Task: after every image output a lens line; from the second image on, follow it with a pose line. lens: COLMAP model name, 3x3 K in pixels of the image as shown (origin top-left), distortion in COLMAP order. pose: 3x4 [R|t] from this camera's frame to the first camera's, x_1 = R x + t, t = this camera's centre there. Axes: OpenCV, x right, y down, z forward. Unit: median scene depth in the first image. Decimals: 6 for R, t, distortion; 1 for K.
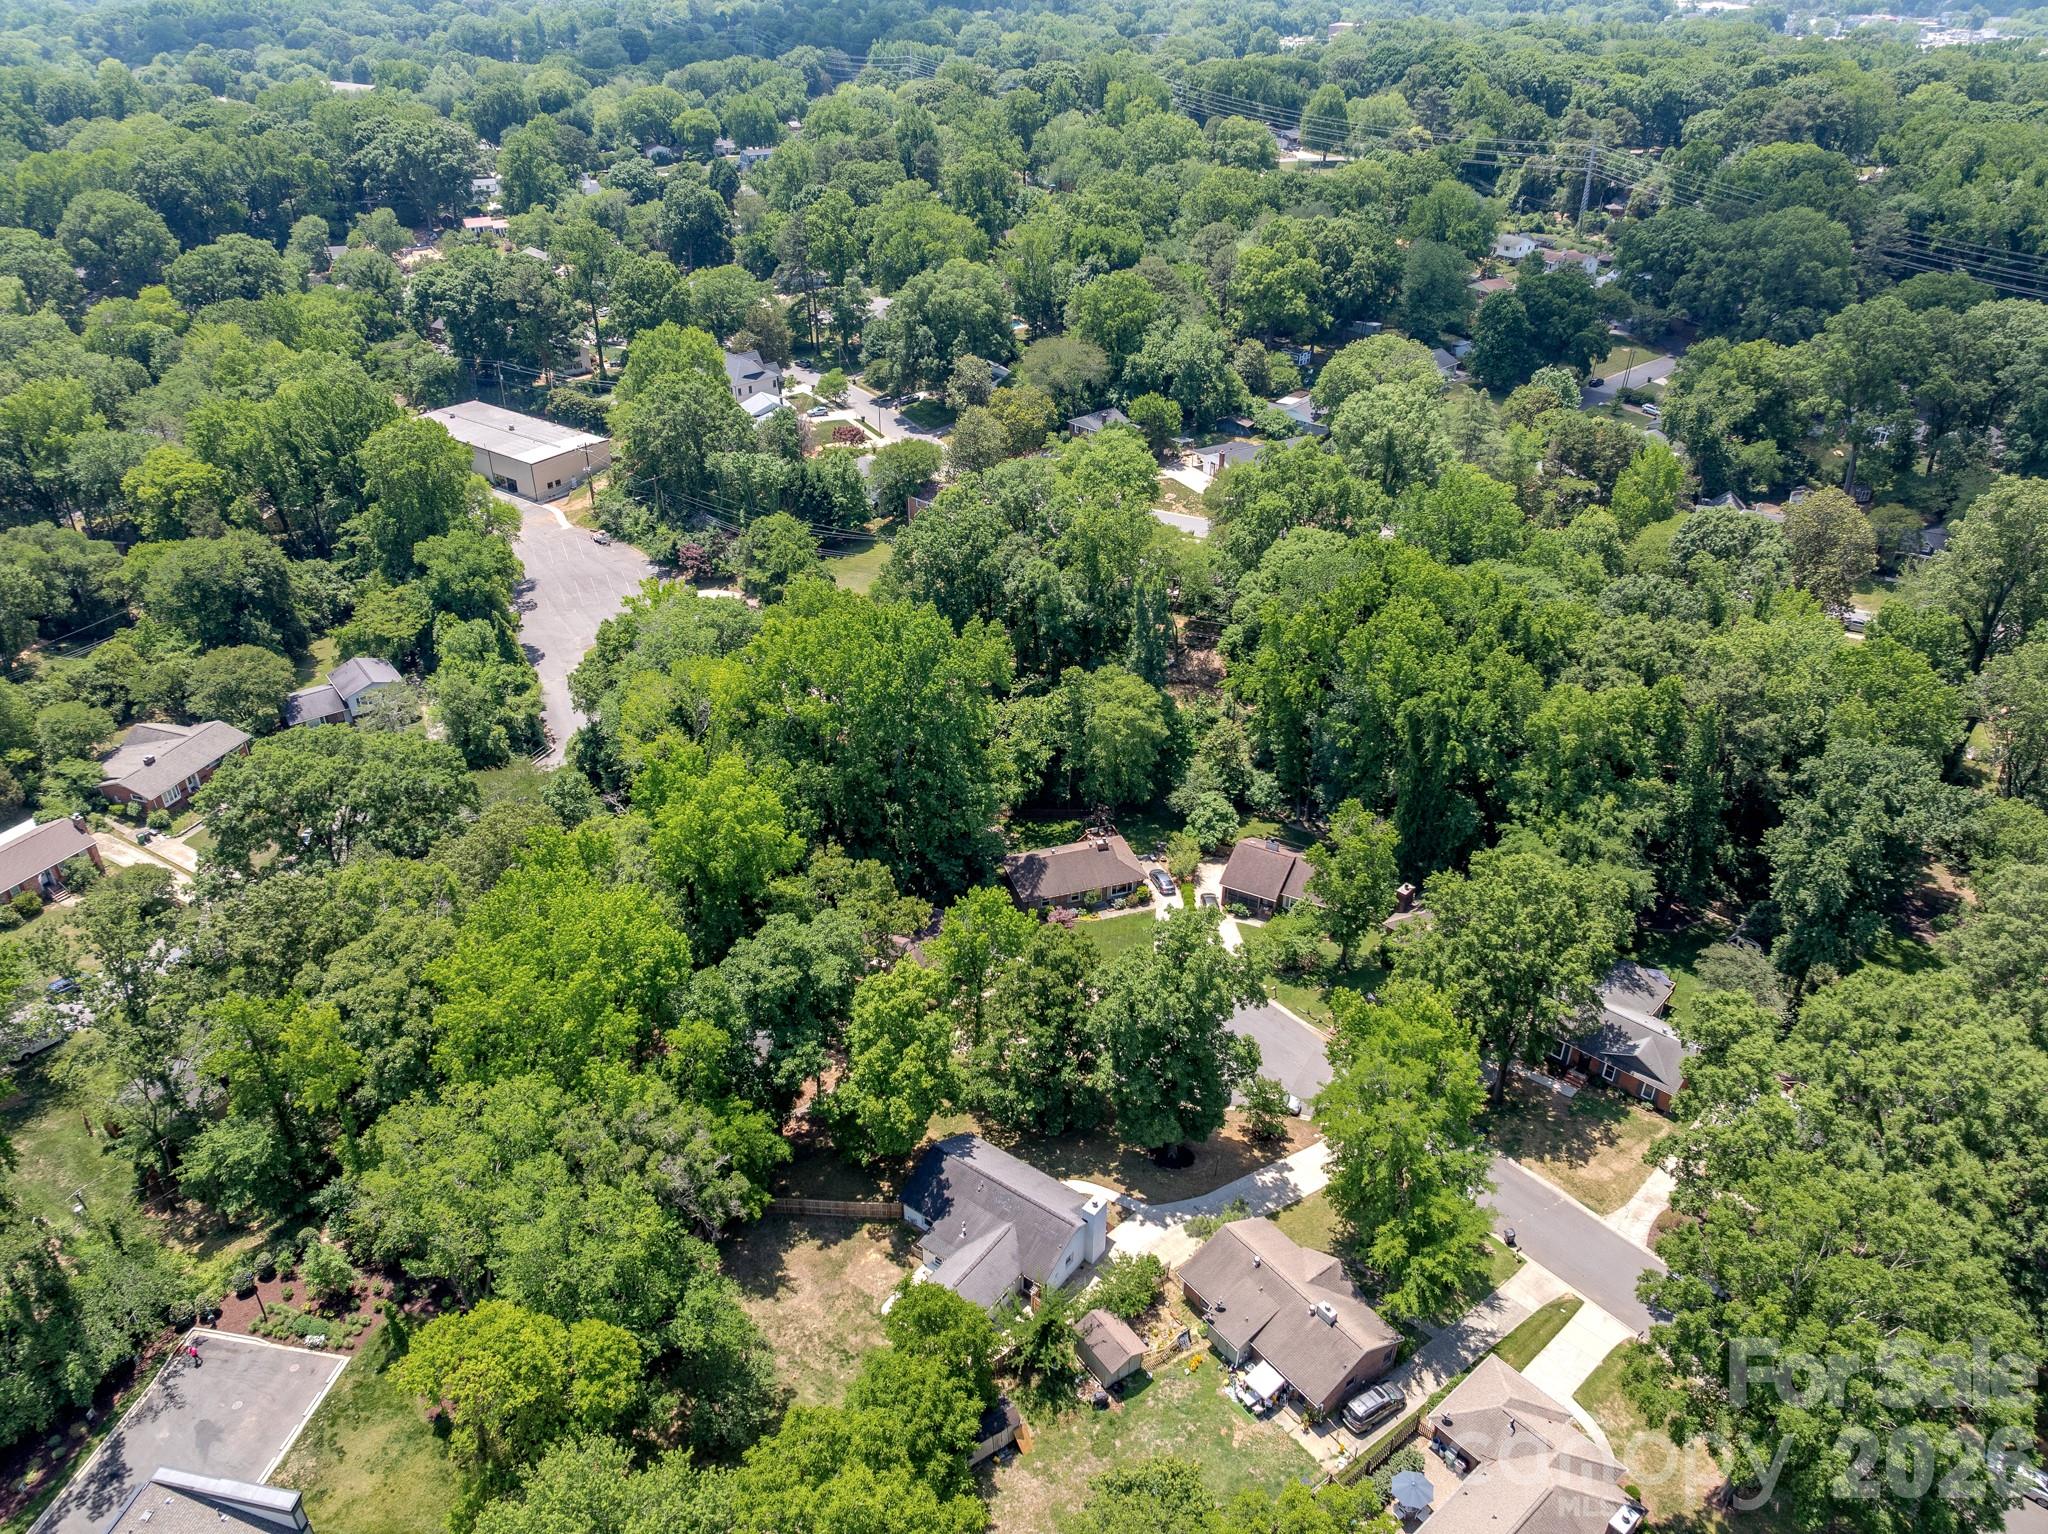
lens RADIAL K [[1428.9, 0, 1024.0], [0, 1428.9, 767.0], [0, 0, 1]] dist [-0.044211, 0.001812]
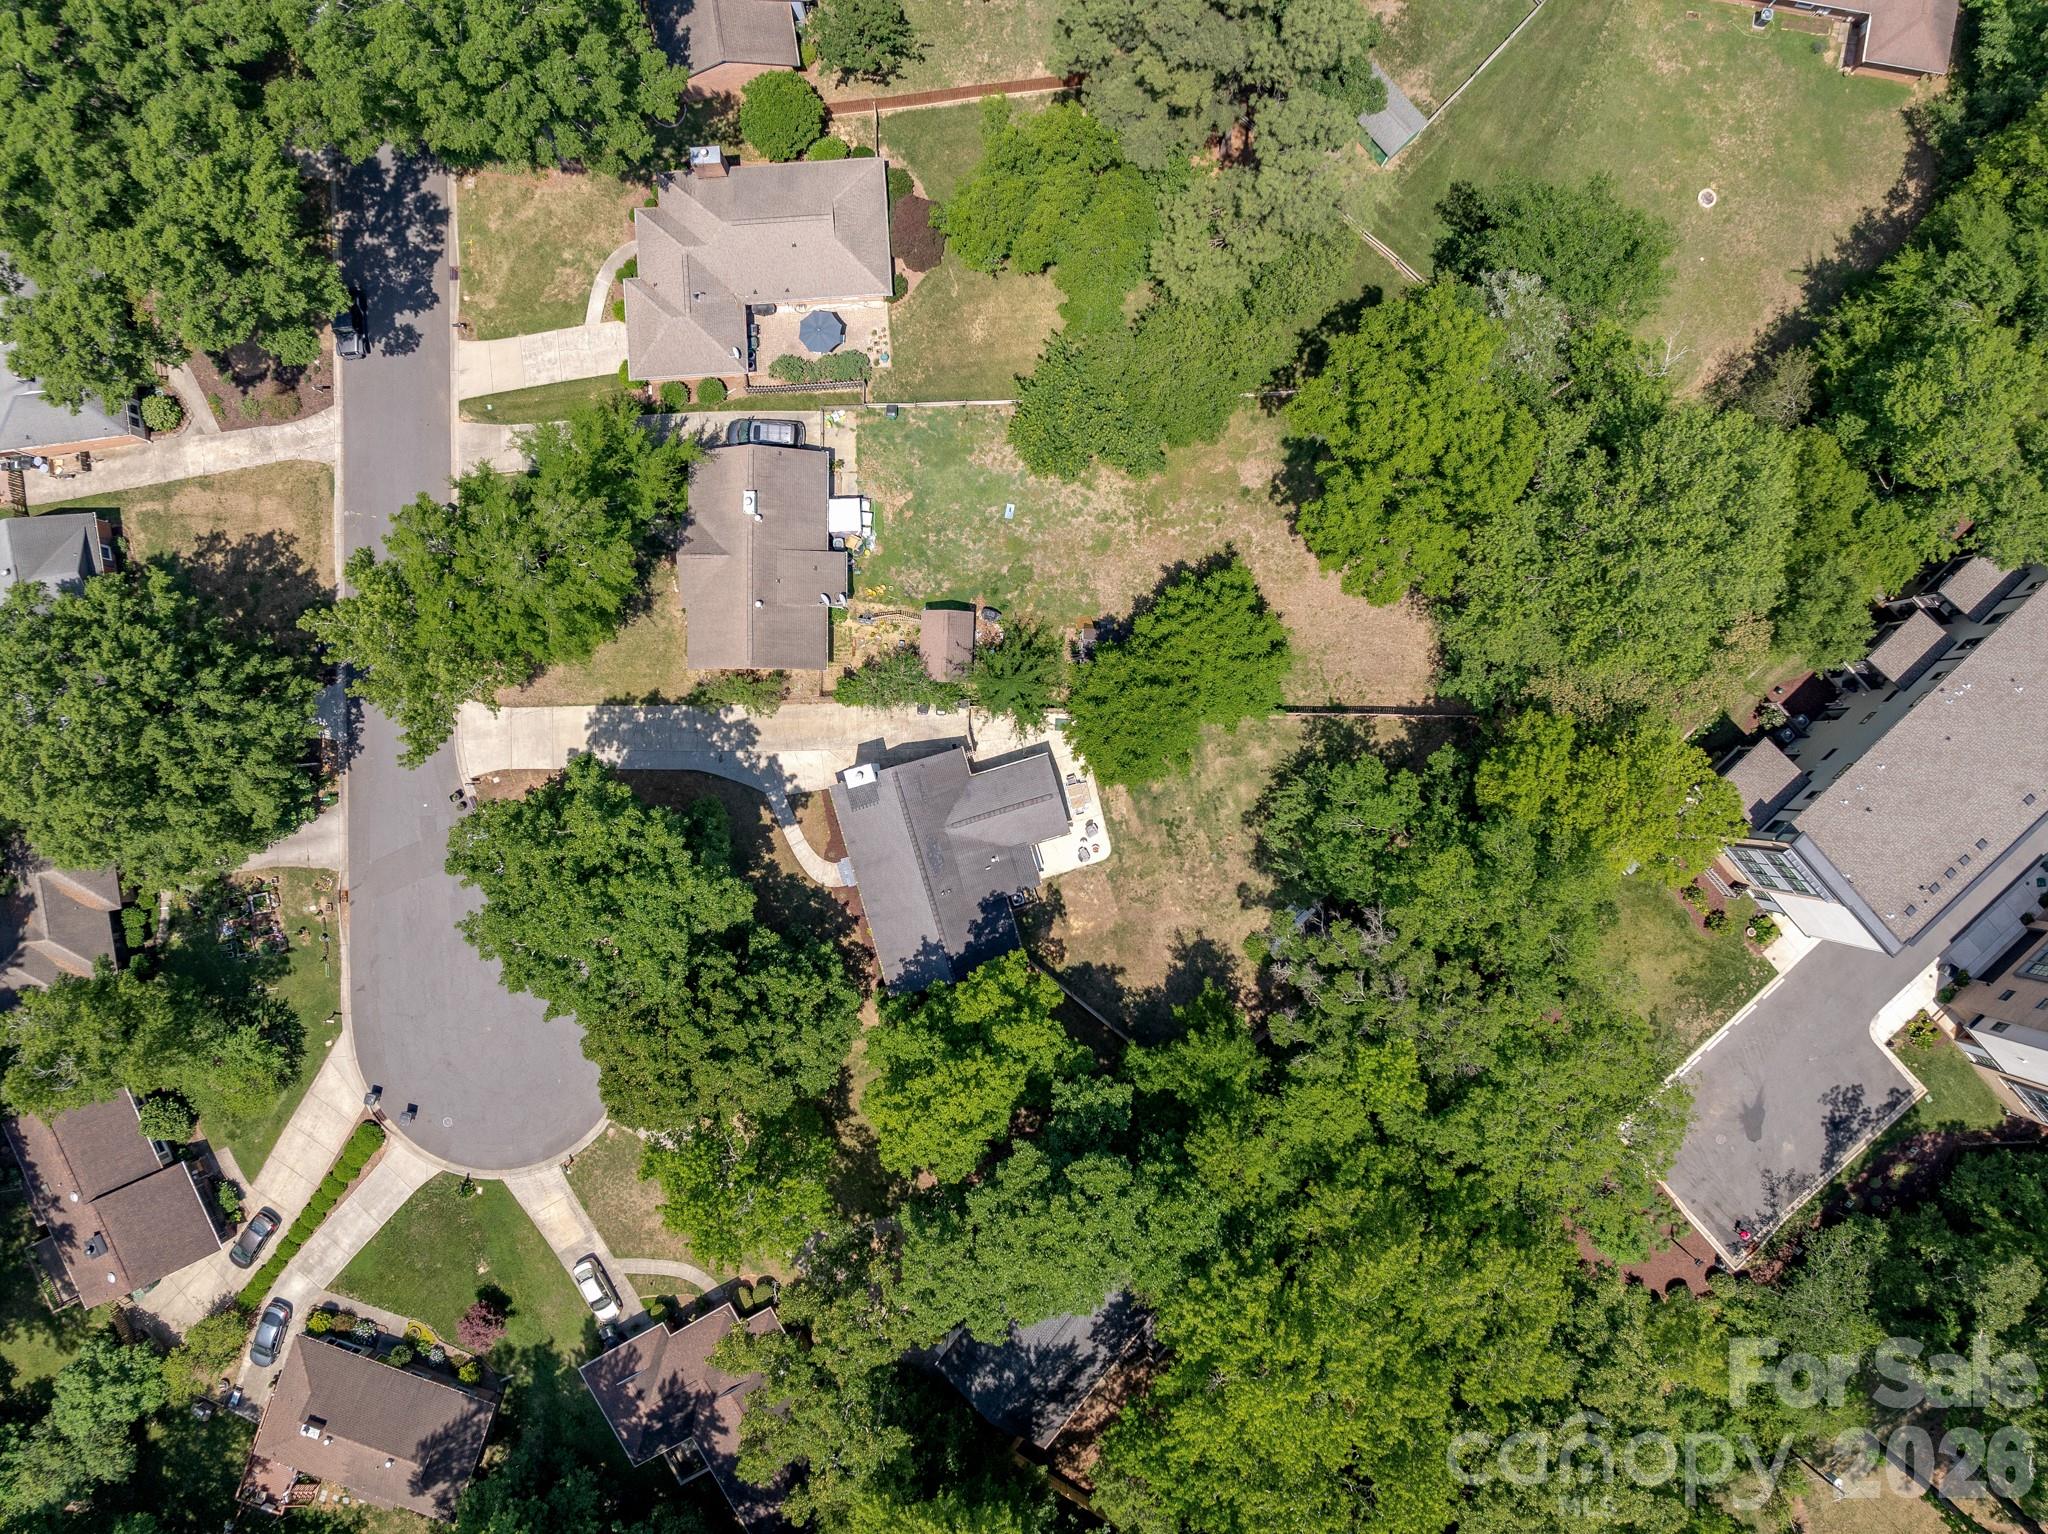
lens RADIAL K [[1398.8, 0, 1024.0], [0, 1398.8, 767.0], [0, 0, 1]] dist [-0.062538, 0.032061]
pose [[-0.795761, -0.605533, -0.009669, -0.014308], [0.300316, -0.408423, 0.861975, -0.343818], [-0.525904, 0.683023, 0.506859, 0.513294]]
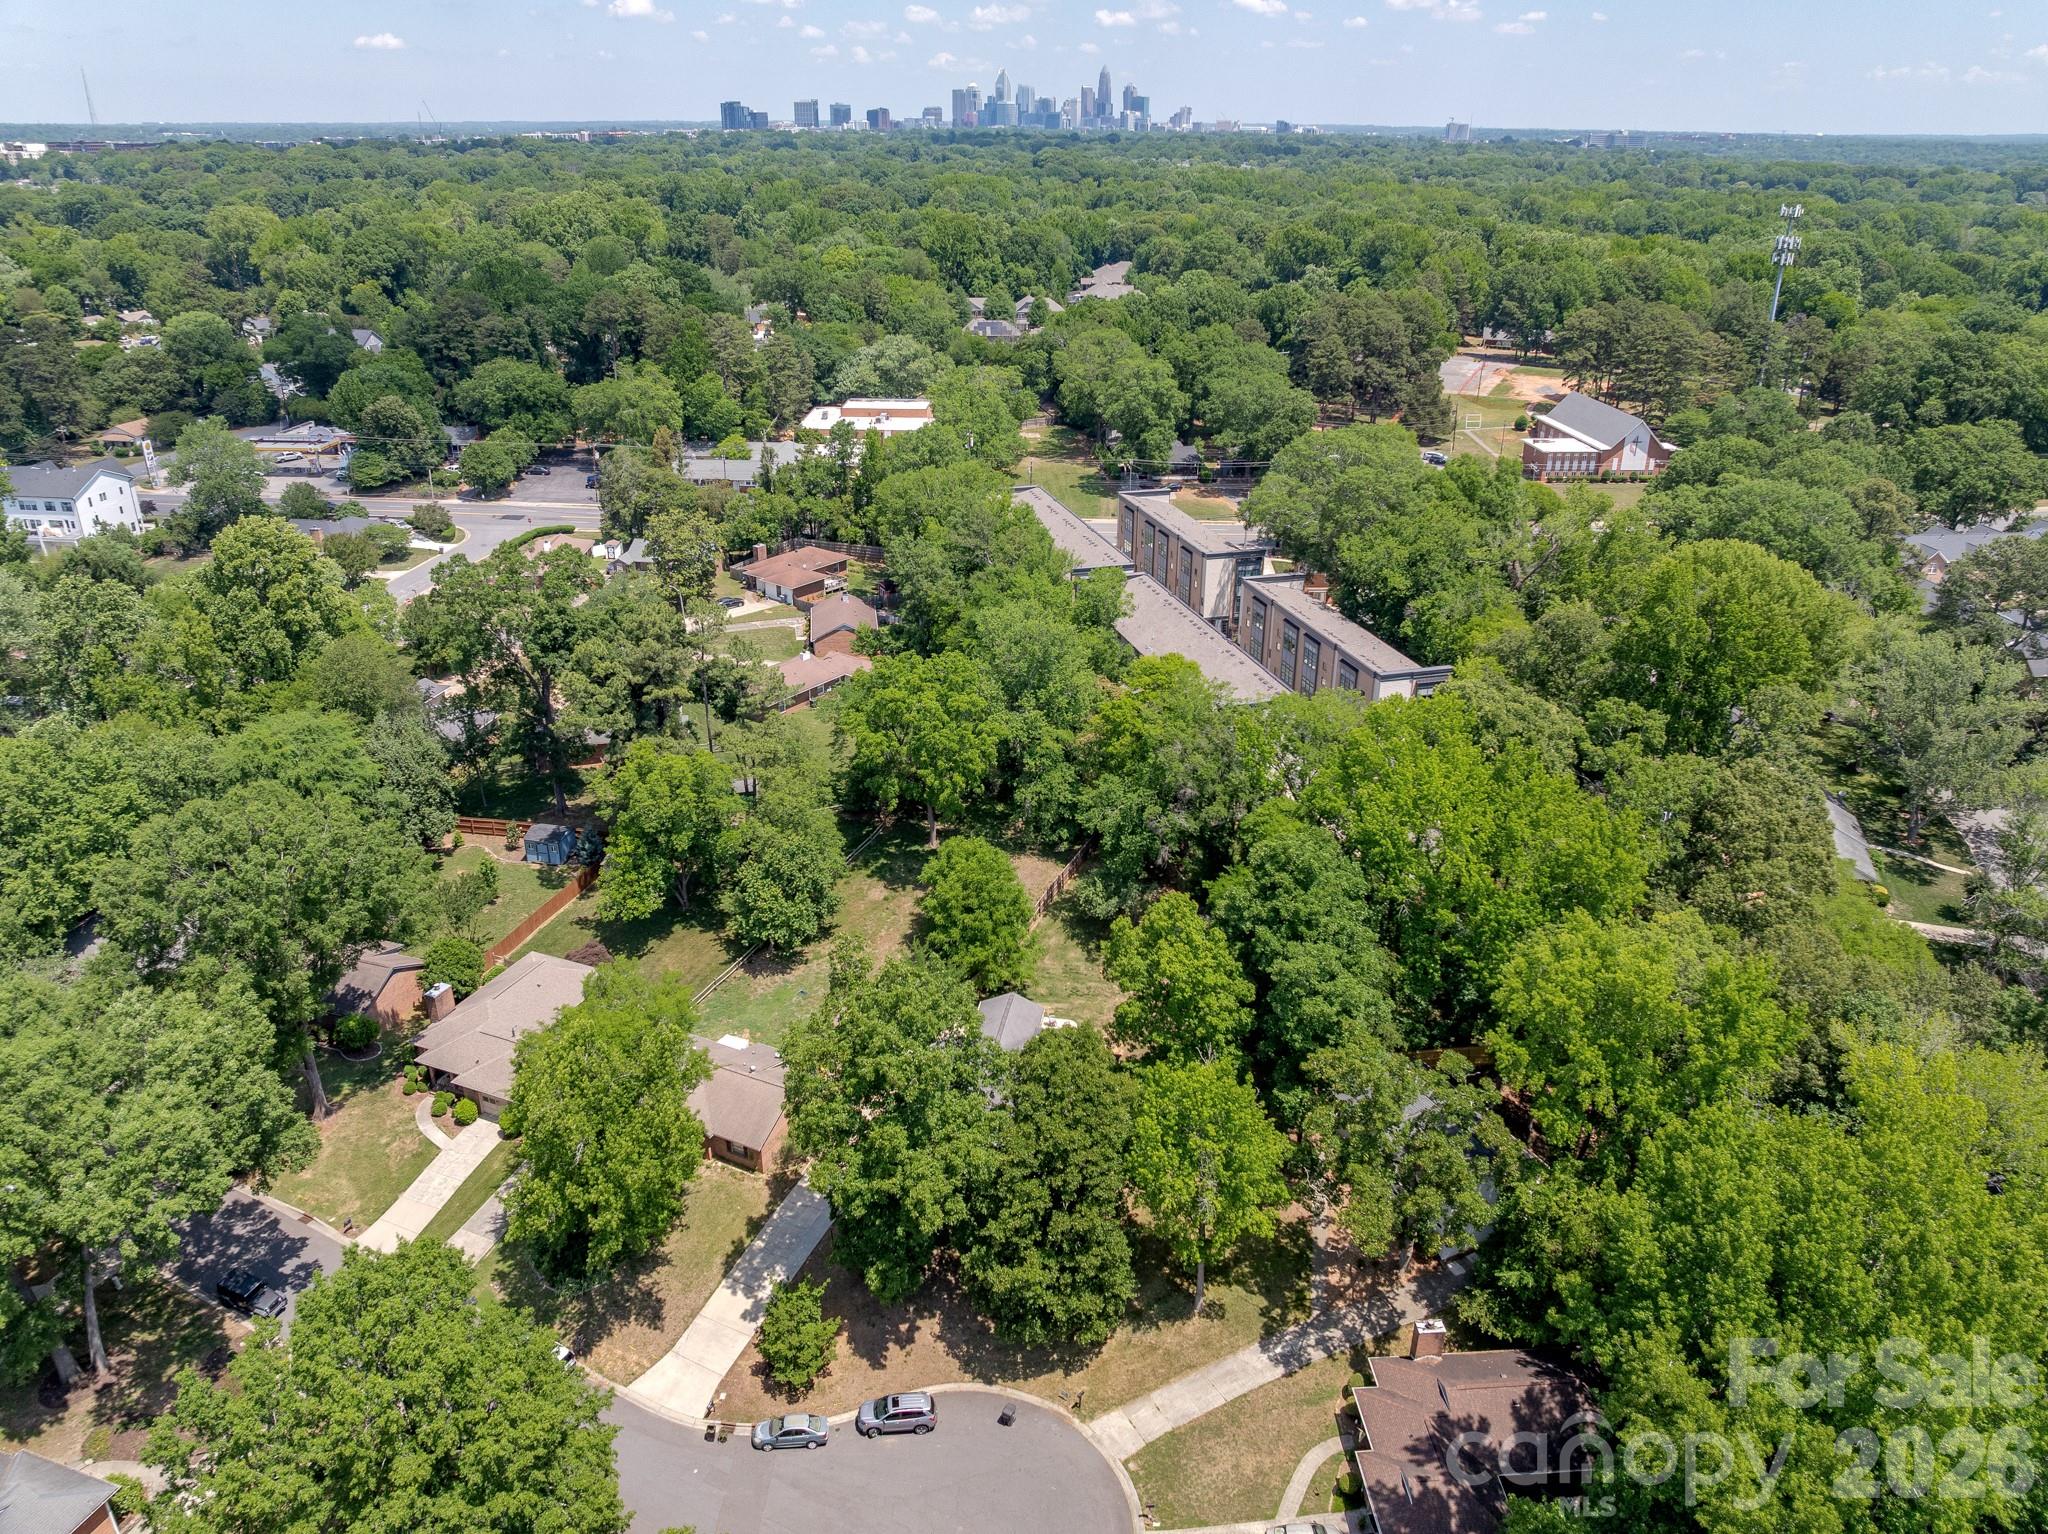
lens RADIAL K [[1401.8, 0, 1024.0], [0, 1401.8, 767.0], [0, 0, 1]] dist [-0.034954, 0.001772]
pose [[-0.893723, 0.152468, -0.421915, 0.350745], [-0.249909, 0.611834, 0.750470, -0.550341], [0.372565, 0.776153, -0.508707, 1.305397]]
